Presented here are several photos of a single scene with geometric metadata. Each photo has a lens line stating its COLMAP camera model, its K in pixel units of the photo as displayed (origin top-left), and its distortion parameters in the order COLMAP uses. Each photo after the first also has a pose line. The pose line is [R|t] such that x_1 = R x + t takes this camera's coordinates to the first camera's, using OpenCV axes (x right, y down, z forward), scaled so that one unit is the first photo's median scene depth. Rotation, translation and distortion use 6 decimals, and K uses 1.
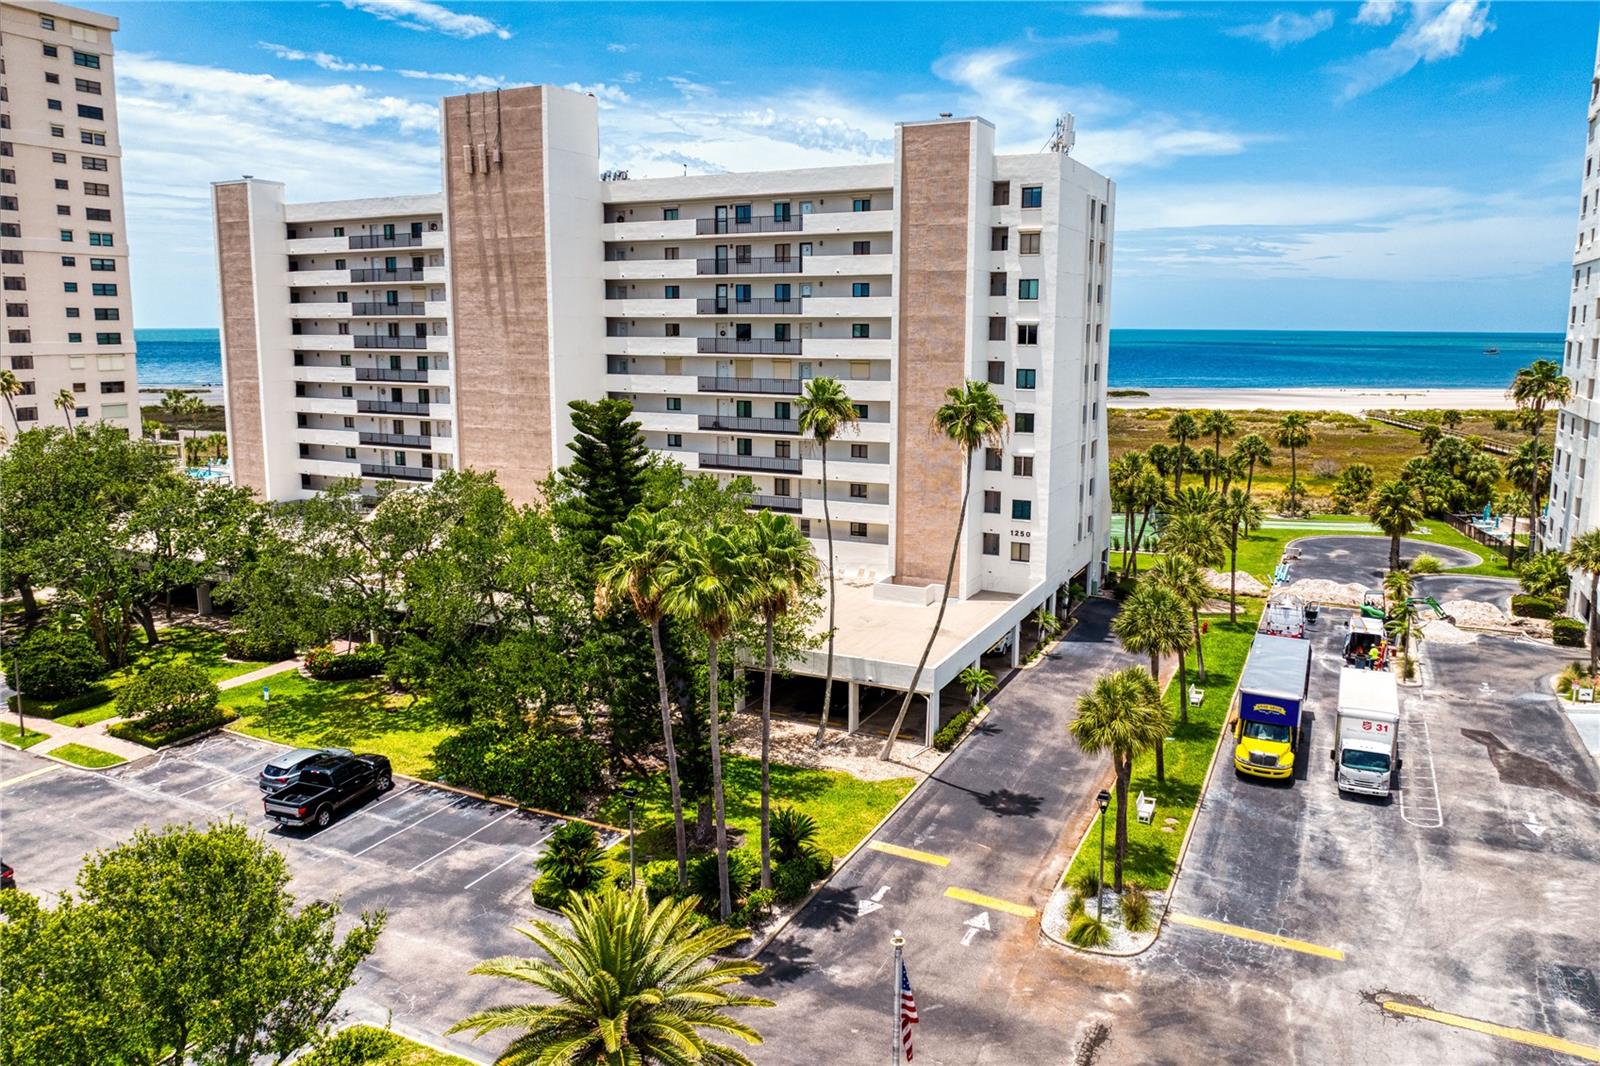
lens RADIAL K [[1138.0, 0, 814.0], [0, 1138.0, 531.7], [0, 0, 1]] dist [-0.089753, 0.081370]
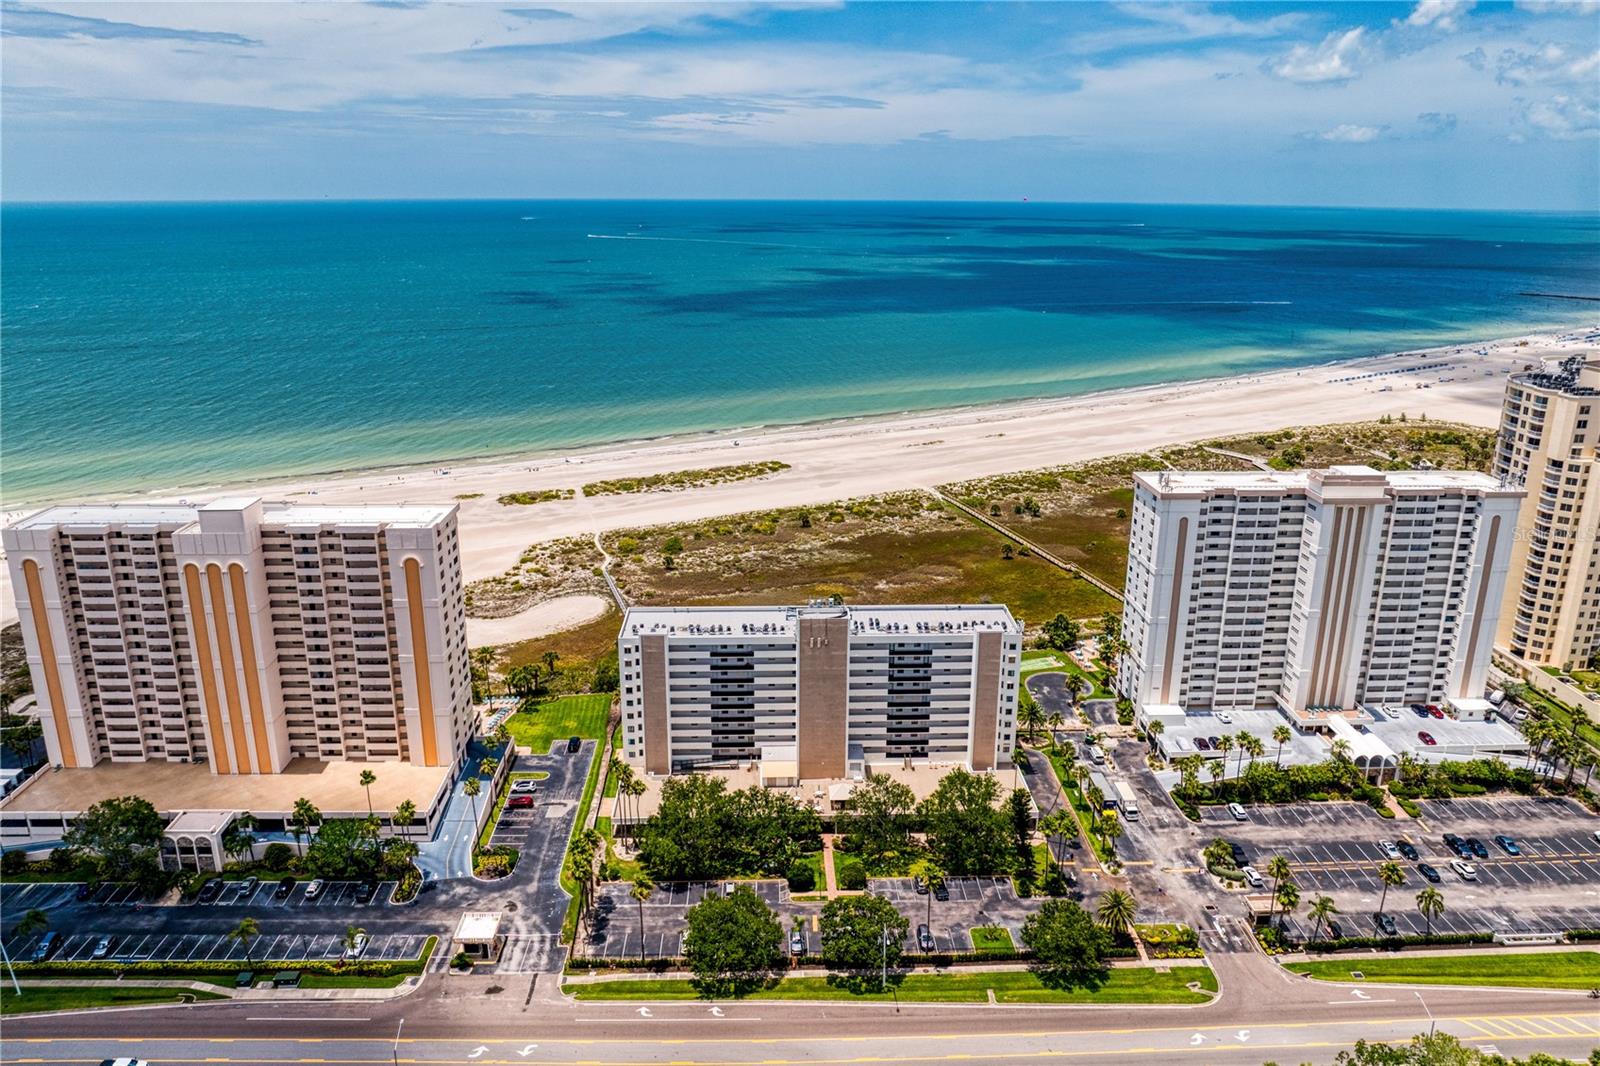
lens RADIAL K [[1125.1, 0, 805.0], [0, 1125.1, 534.8], [0, 0, 1]] dist [-0.038497, 0.000385]
pose [[0.877566, -0.136650, 0.459570, -0.956387], [0.083028, 0.987355, 0.135039, -0.598913], [-0.472212, -0.080349, 0.877815, -0.815982]]
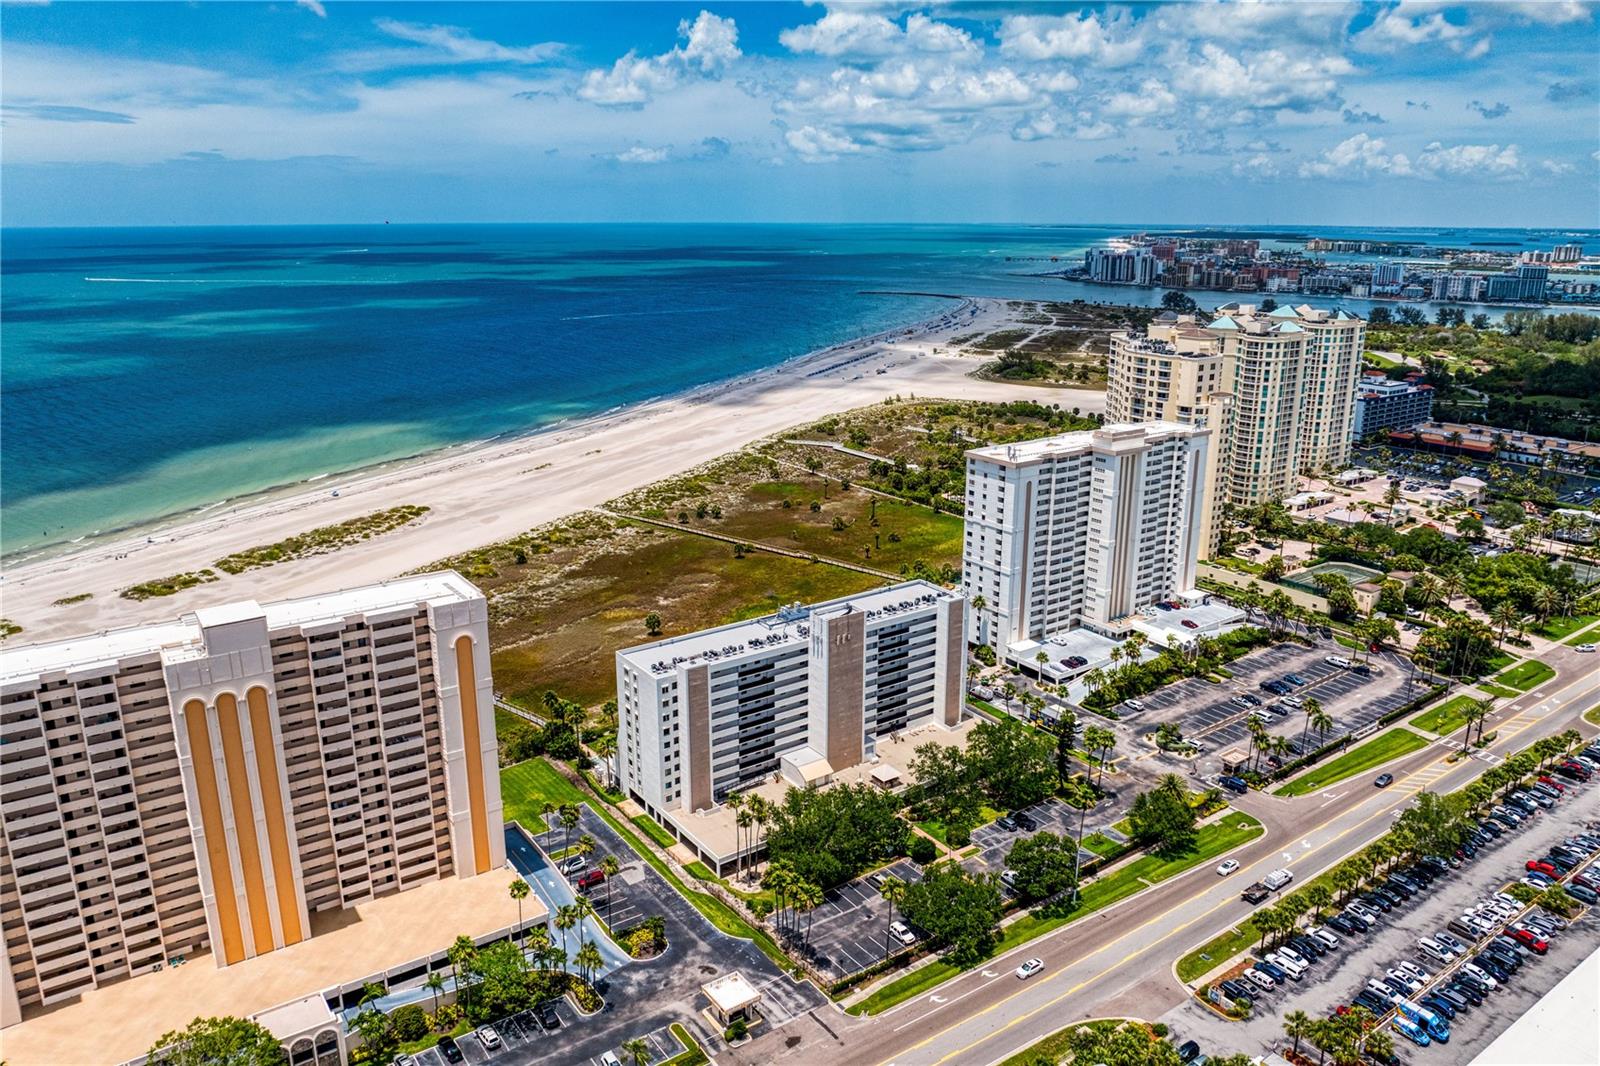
lens RADIAL K [[1125.1, 0, 805.0], [0, 1125.1, 534.8], [0, 0, 1]] dist [-0.038497, 0.000385]
pose [[0.470243, -0.241836, 0.848756, -1.674689], [0.159049, 0.969199, 0.188034, -0.711404], [-0.868087, 0.046572, 0.494223, -0.192734]]
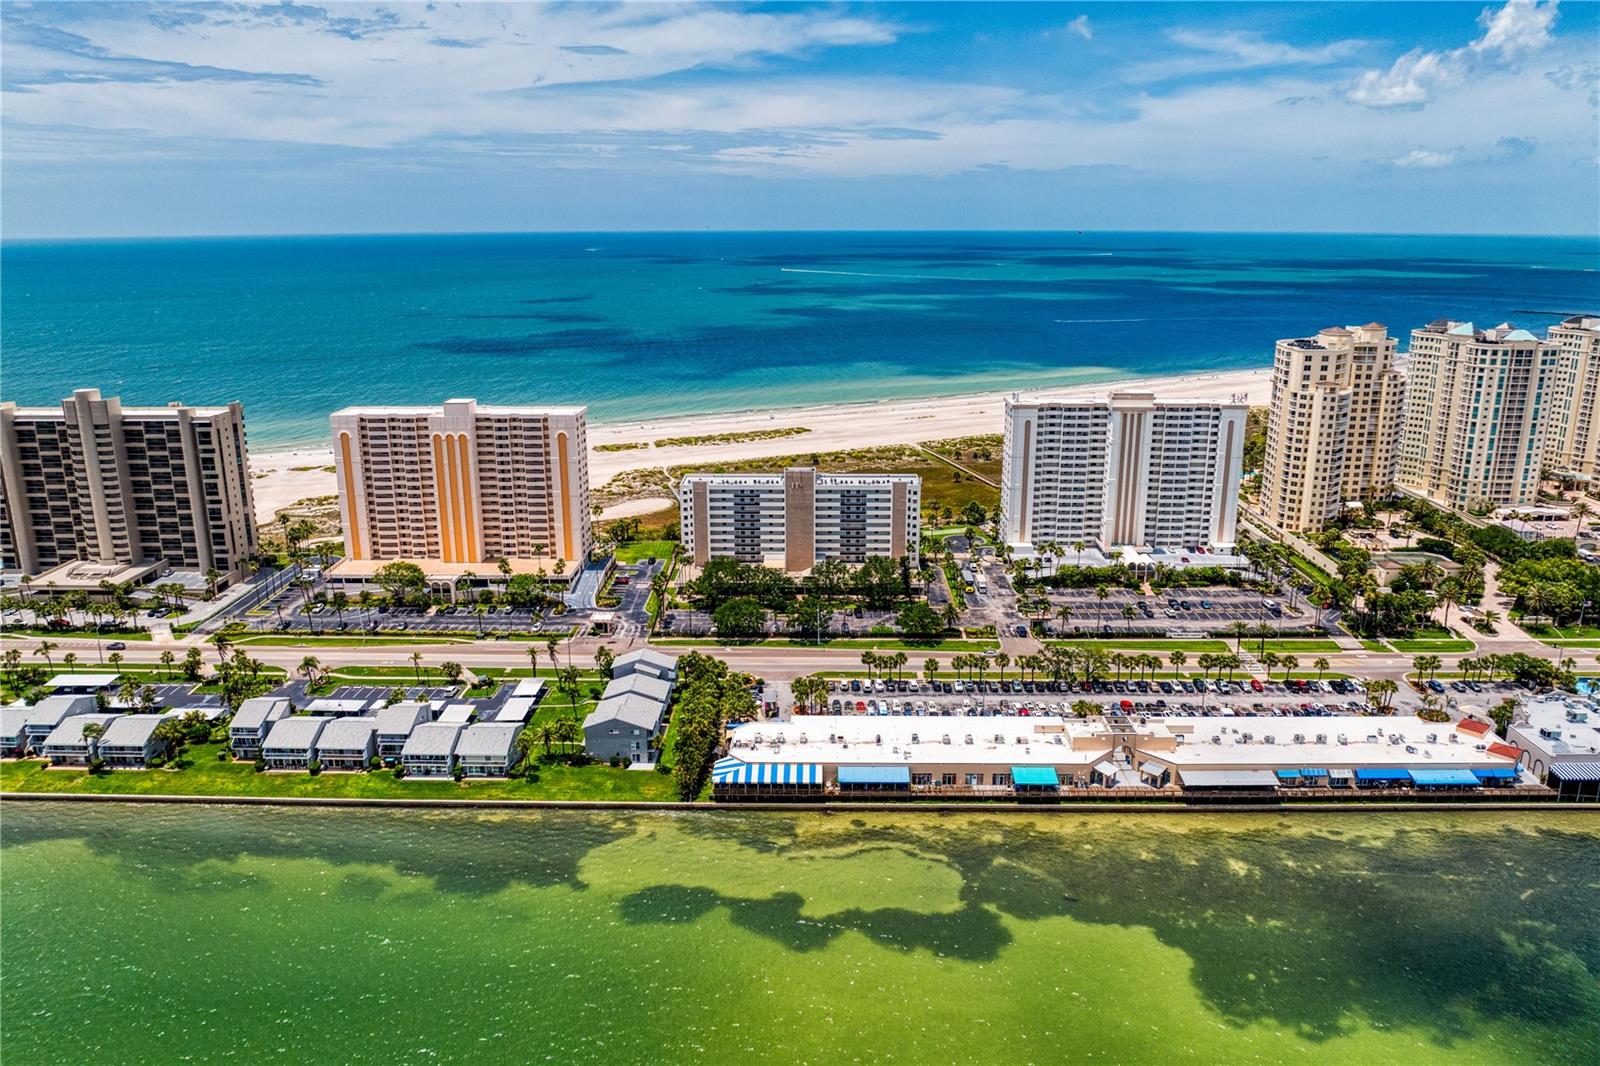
lens RADIAL K [[1125.1, 0, 805.0], [0, 1125.1, 534.8], [0, 0, 1]] dist [-0.038497, 0.000385]
pose [[0.902197, -0.118711, 0.414666, -1.368918], [0.081974, 0.991049, 0.105368, -0.386382], [-0.423463, -0.061071, 0.903853, -1.962143]]
